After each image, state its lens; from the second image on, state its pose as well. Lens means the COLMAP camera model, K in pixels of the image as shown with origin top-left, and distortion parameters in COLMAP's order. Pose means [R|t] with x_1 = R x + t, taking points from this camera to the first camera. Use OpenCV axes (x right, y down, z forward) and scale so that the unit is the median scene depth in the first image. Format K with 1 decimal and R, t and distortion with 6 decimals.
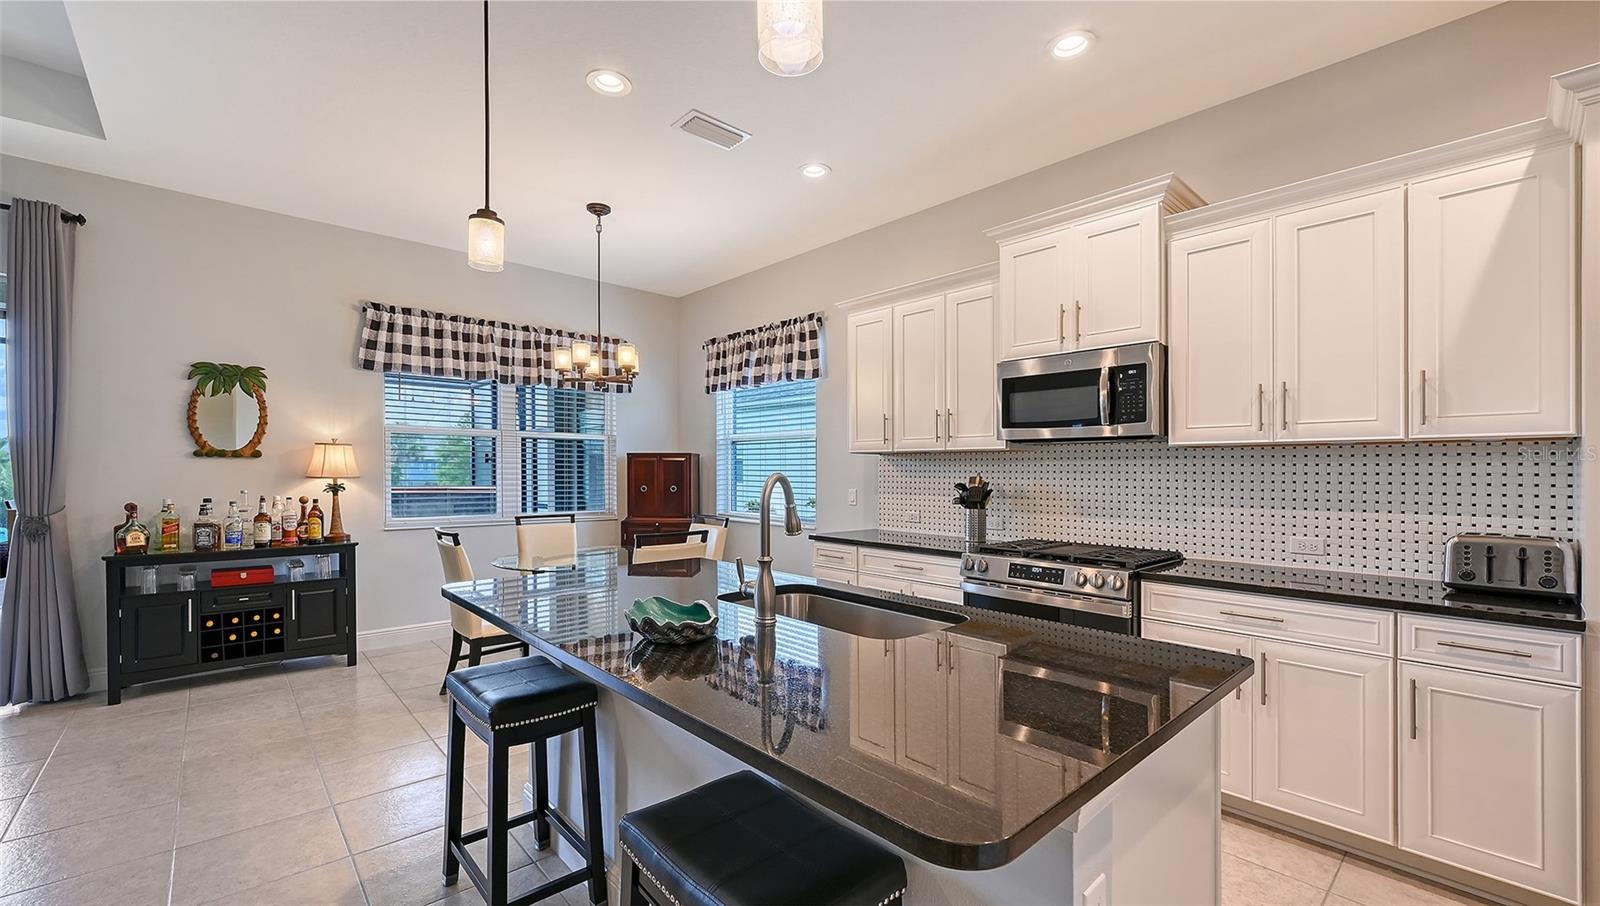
lens RADIAL K [[646.1, 0, 805.8], [0, 646.1, 476.8], [0, 0, 1]] dist [-0.000375, -0.000208]
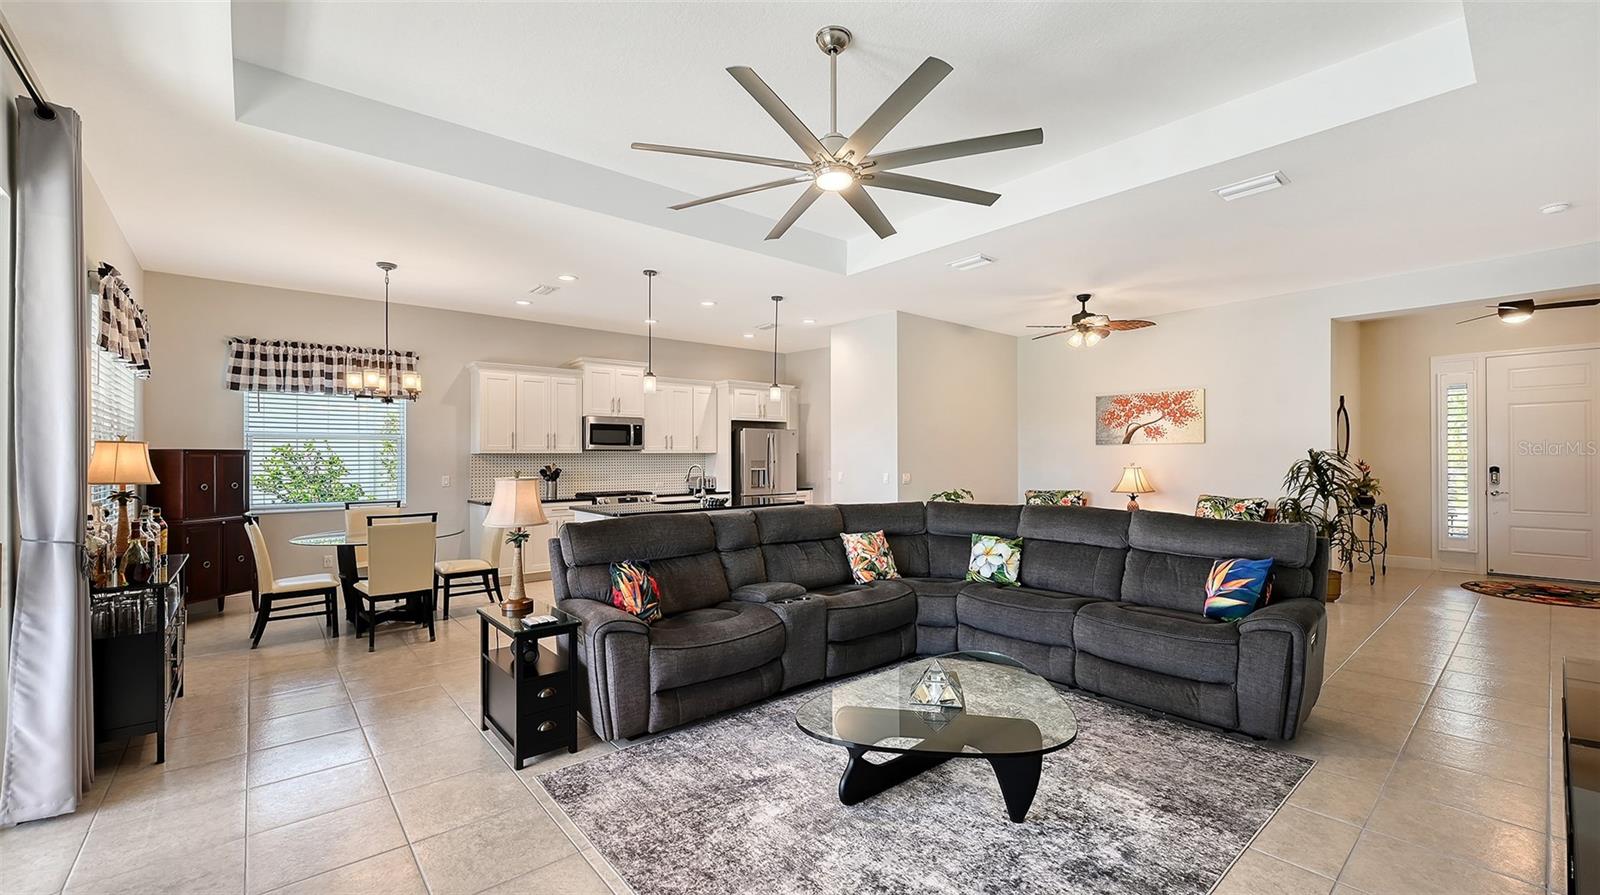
lens RADIAL K [[641.3, 0, 807.9], [0, 641.3, 450.9], [0, 0, 1]] dist [0.000313, -0.000020]
pose [[0.024499, 0.002612, 0.999696, -1.568894], [0.012748, 0.999914, -0.002925, -0.027154], [-0.999619, 0.012816, 0.024464, 0.121999]]
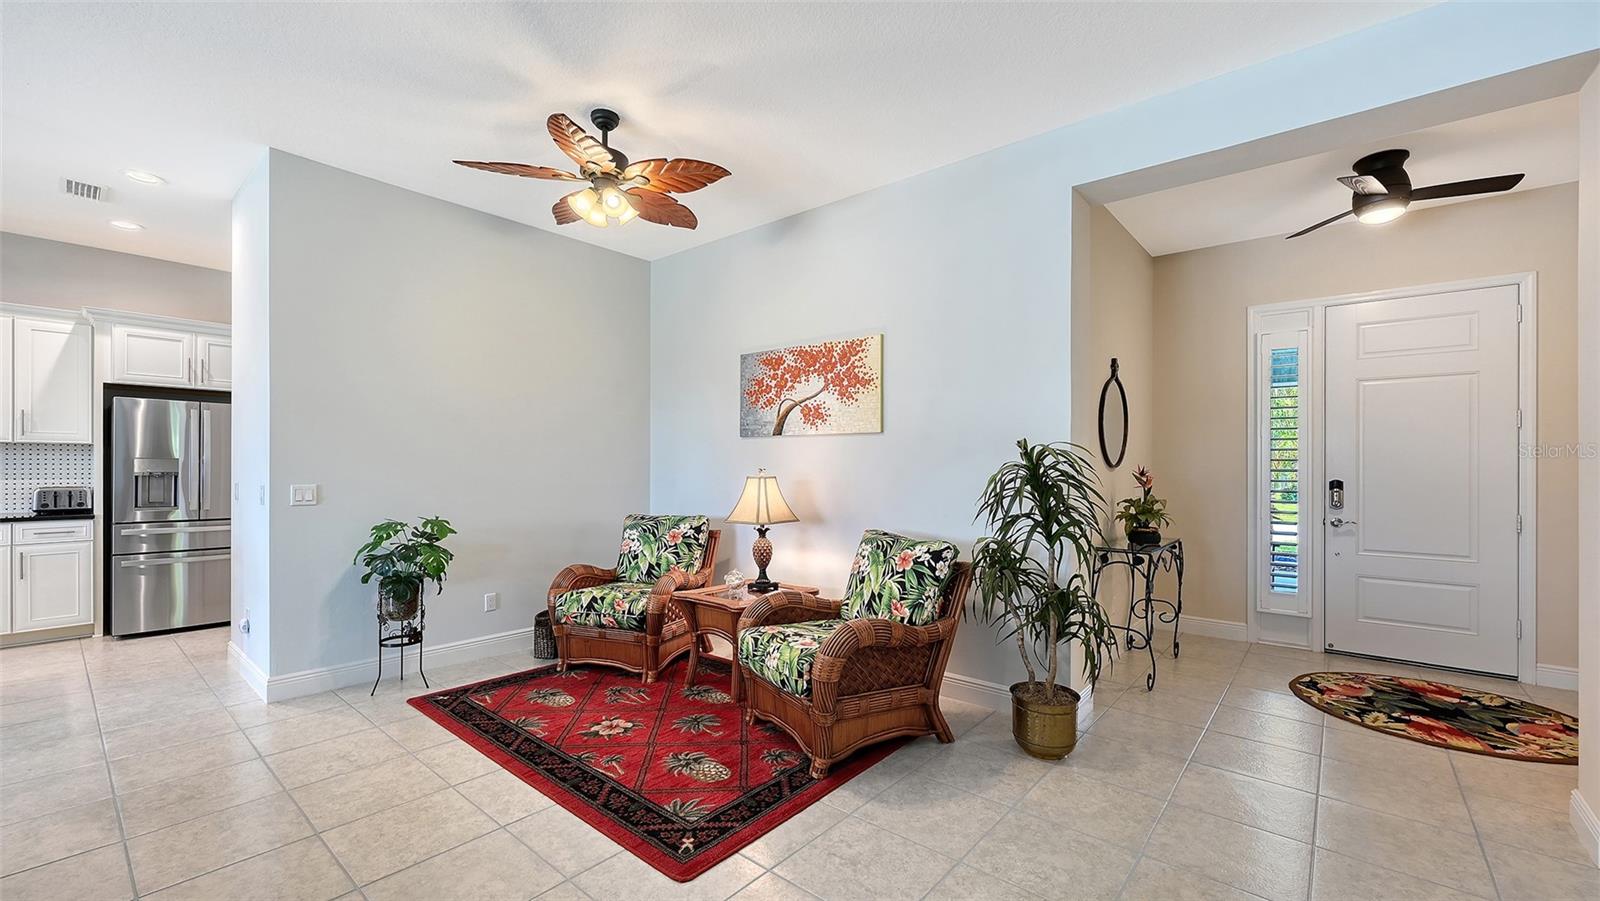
lens RADIAL K [[645.7, 0, 786.5], [0, 645.7, 456.2], [0, 0, 1]] dist [-0.000151, 0.000006]
pose [[-0.120206, 0.006884, 0.992725, -0.755733], [0.000582, 0.999976, -0.006863, 0.000941], [-0.992749, -0.000247, -0.120207, -0.642432]]
